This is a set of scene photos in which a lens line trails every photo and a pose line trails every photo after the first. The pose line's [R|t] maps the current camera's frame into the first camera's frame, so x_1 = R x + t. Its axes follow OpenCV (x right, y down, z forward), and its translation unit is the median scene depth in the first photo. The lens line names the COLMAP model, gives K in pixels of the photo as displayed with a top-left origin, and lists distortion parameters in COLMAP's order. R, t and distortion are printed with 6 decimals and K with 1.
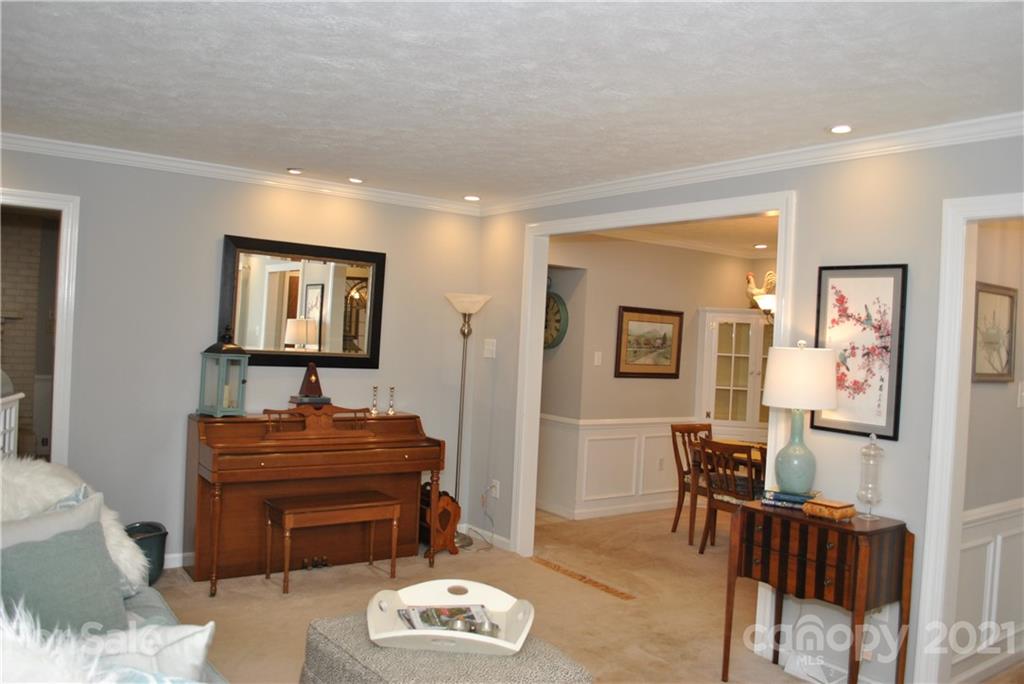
lens RADIAL K [[805.5, 0, 517.9], [0, 805.5, 336.2], [0, 0, 1]] dist [-0.083817, 0.012956]
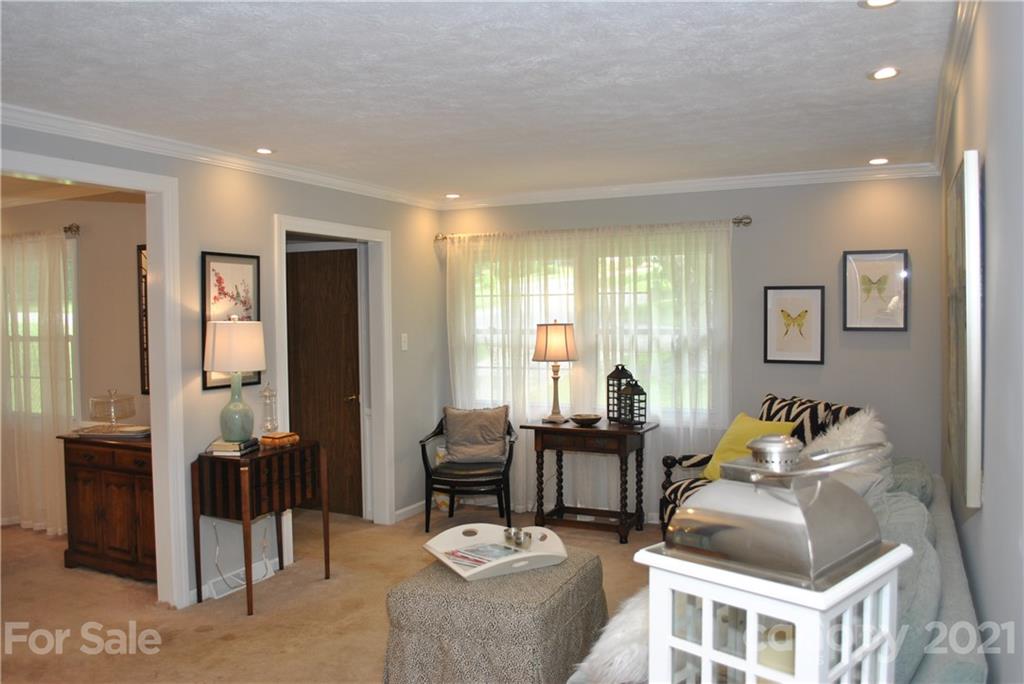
lens RADIAL K [[805.5, 0, 517.9], [0, 805.5, 336.2], [0, 0, 1]] dist [-0.083817, 0.012956]
pose [[-0.466401, -0.074349, 0.881443, -0.900271], [-0.010213, 0.996848, 0.078680, -0.061640], [-0.884515, 0.027694, -0.465690, 1.171413]]
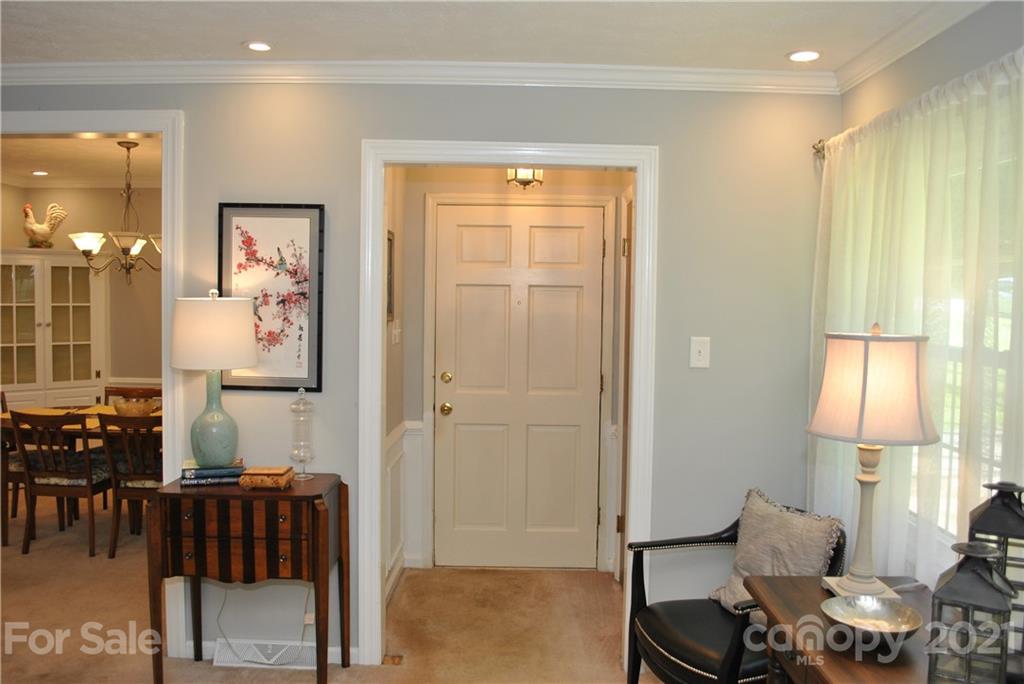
lens RADIAL K [[805.5, 0, 517.9], [0, 805.5, 336.2], [0, 0, 1]] dist [-0.083817, 0.012956]
pose [[0.593828, -0.080242, 0.800581, -0.137155], [0.014953, 0.995943, 0.088732, -0.015187], [-0.804453, -0.040721, 0.592619, 0.225133]]
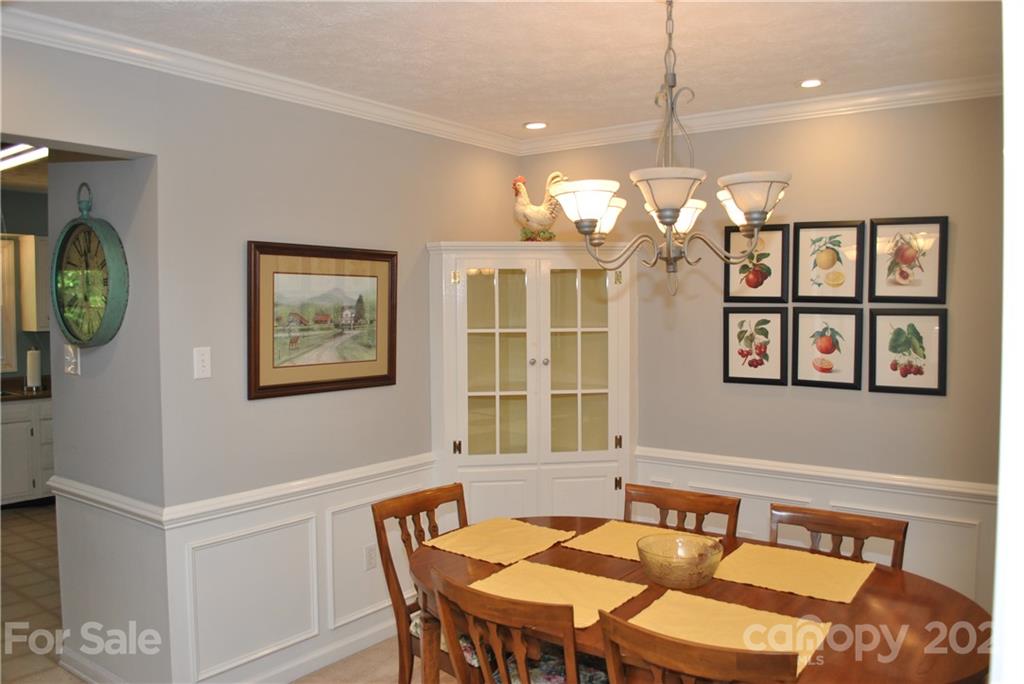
lens RADIAL K [[802.0, 0, 514.3], [0, 802.0, 334.1], [0, 0, 1]] dist [-0.076155, -0.077773]
pose [[0.954436, -0.065149, 0.291216, 0.259218], [0.052632, 0.997330, 0.050619, -0.000689], [-0.293736, -0.032985, 0.955317, 1.013413]]
